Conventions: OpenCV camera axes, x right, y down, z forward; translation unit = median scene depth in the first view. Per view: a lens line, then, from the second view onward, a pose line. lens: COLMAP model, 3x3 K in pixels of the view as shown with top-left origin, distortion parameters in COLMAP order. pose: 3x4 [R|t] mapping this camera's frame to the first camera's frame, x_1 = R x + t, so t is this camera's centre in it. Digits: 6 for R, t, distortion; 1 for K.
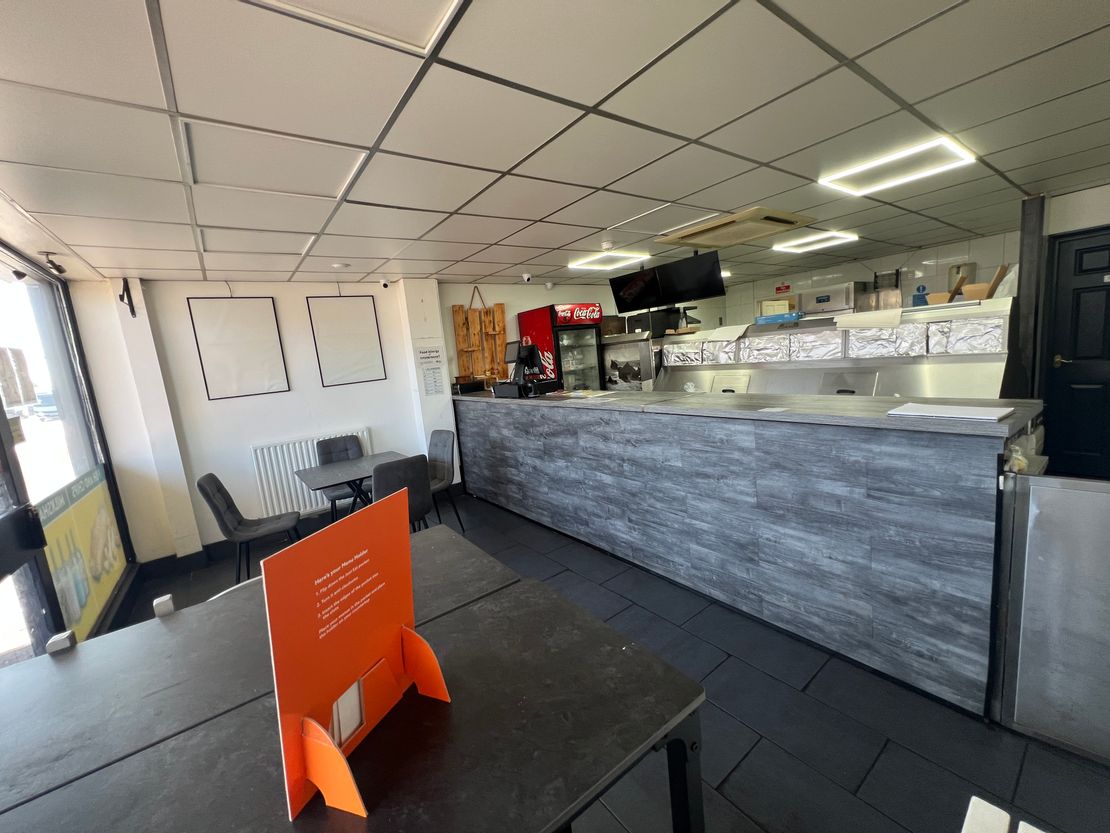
lens RADIAL K [[443.4, 0, 555.0], [0, 443.4, 416.5], [0, 0, 1]] dist [-0.002034, -0.000016]
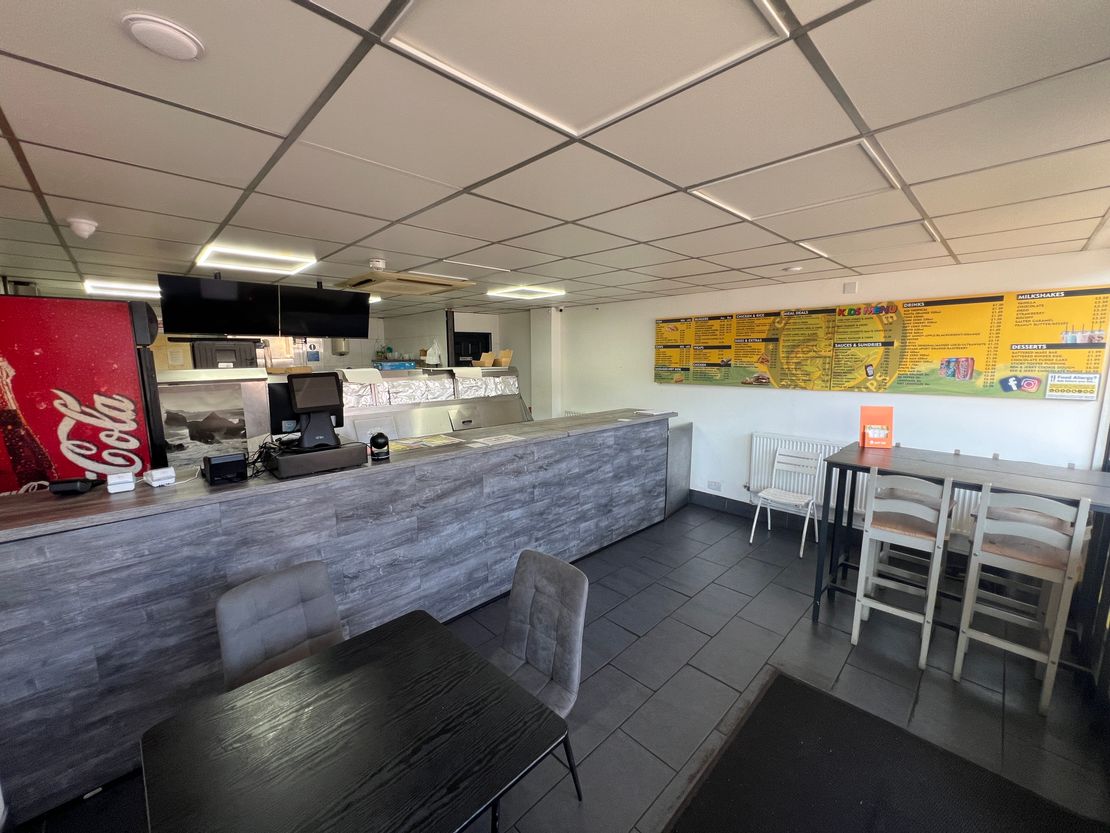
lens RADIAL K [[443.4, 0, 555.0], [0, 443.4, 416.5], [0, 0, 1]] dist [-0.002034, -0.000016]
pose [[-0.119147, -0.040691, 0.992042, -0.915680], [0.161416, 0.985074, 0.059791, -0.128965], [-0.979668, 0.167255, -0.110801, 1.008313]]
